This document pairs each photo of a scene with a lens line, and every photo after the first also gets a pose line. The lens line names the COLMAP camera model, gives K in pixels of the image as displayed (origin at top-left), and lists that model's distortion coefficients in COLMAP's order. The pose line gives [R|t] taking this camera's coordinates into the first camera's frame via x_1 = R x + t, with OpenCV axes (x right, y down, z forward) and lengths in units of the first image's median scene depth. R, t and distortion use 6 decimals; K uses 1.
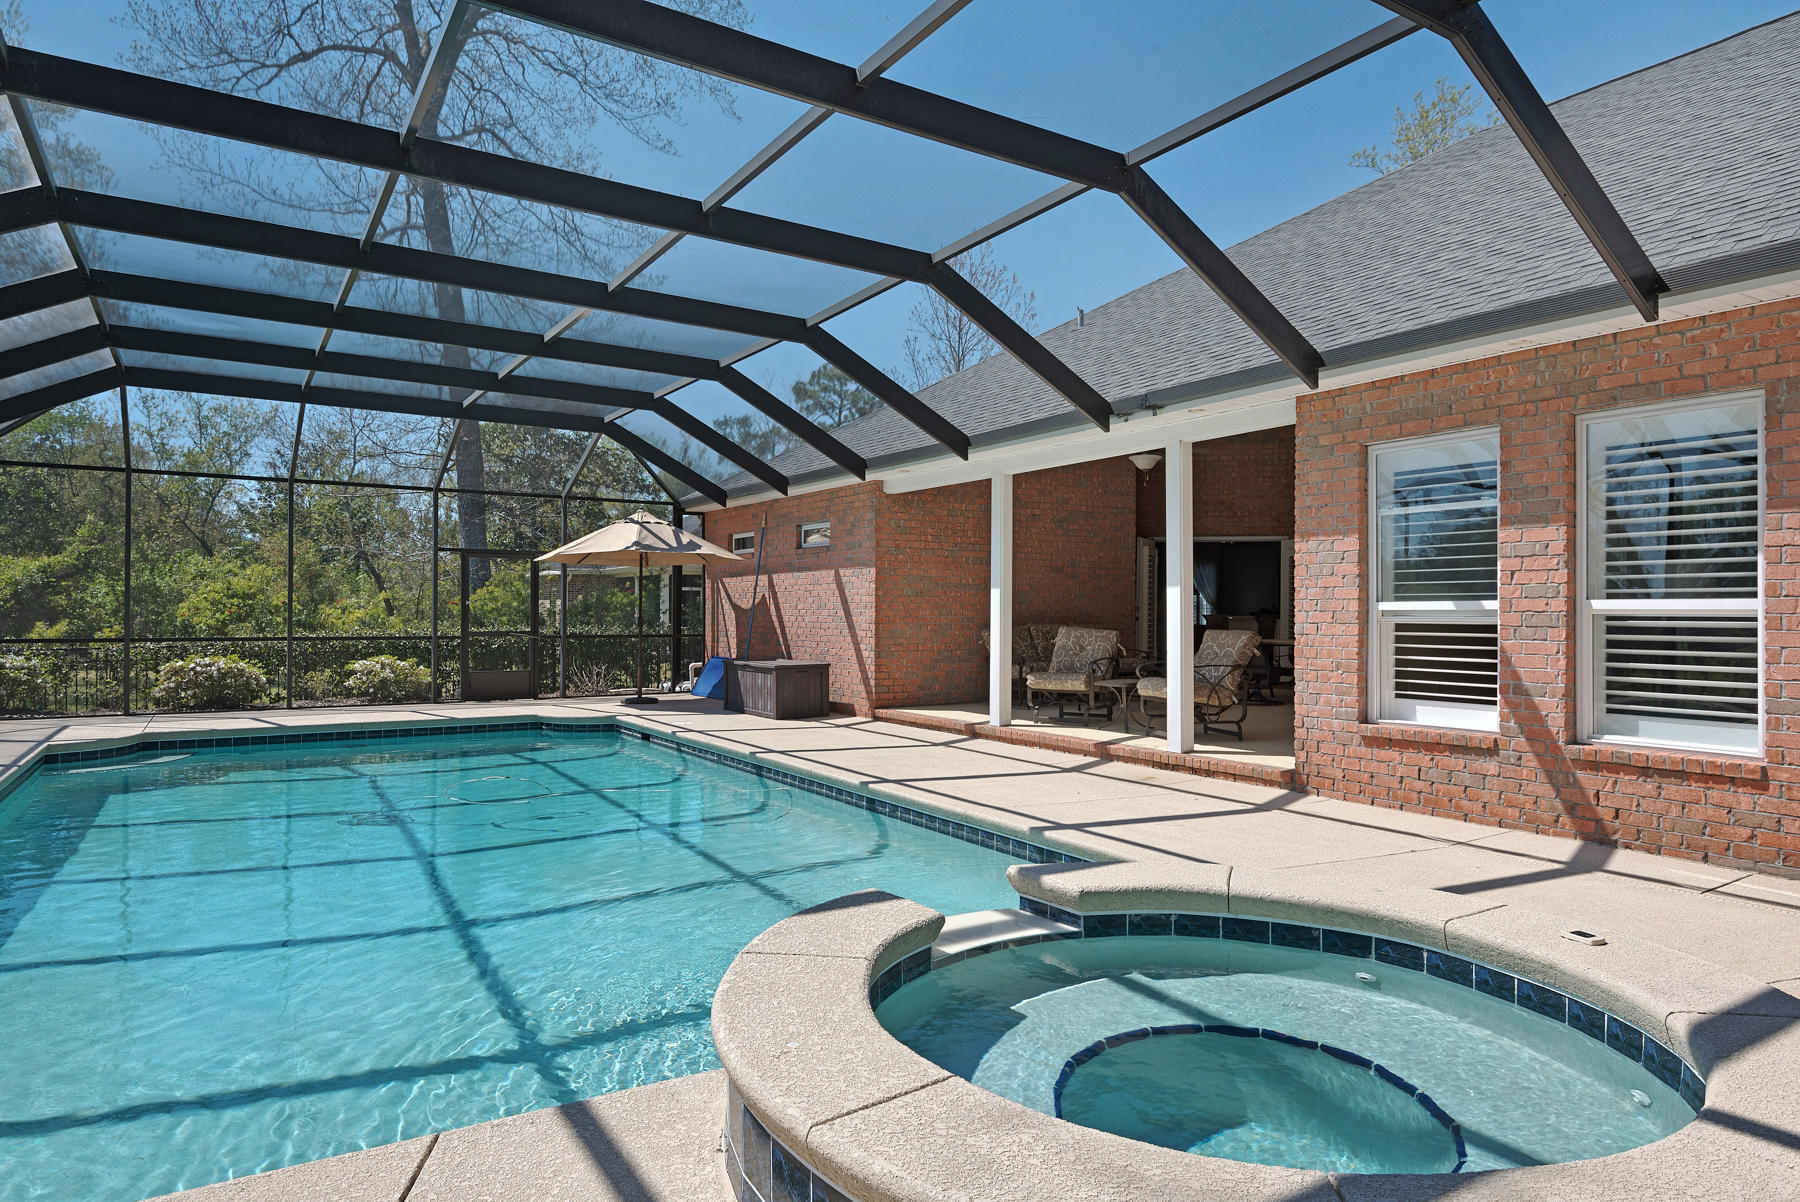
lens RADIAL K [[1073.7, 0, 909.3], [0, 1073.7, 603.1], [0, 0, 1]] dist [0.028595, -0.003680]
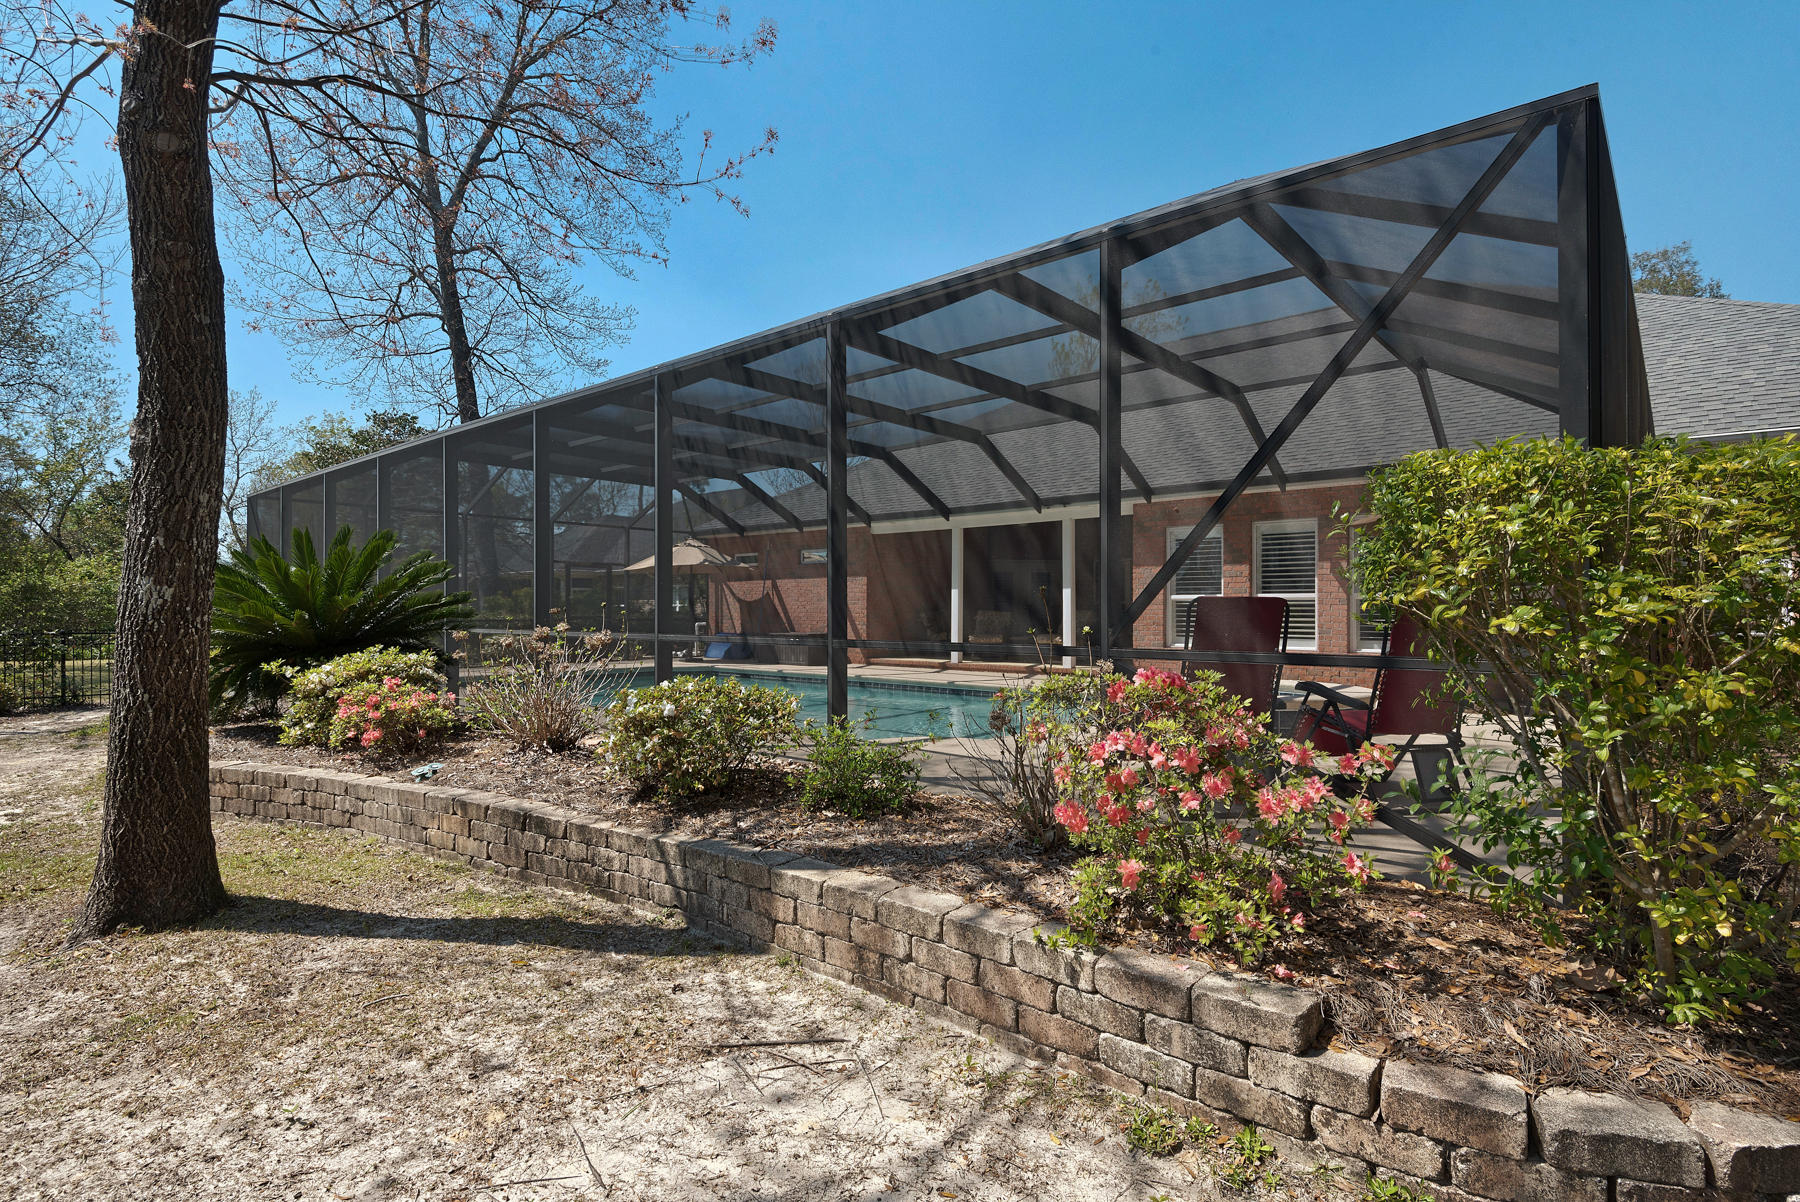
lens RADIAL K [[911.0, 0, 889.6], [0, 911.0, 604.7], [0, 0, 1]] dist [0.027442, 0.000261]
pose [[0.956371, -0.005513, 0.292102, -0.594710], [0.003678, 0.999970, 0.006832, 0.003053], [-0.292131, -0.005459, 0.956363, -0.577696]]
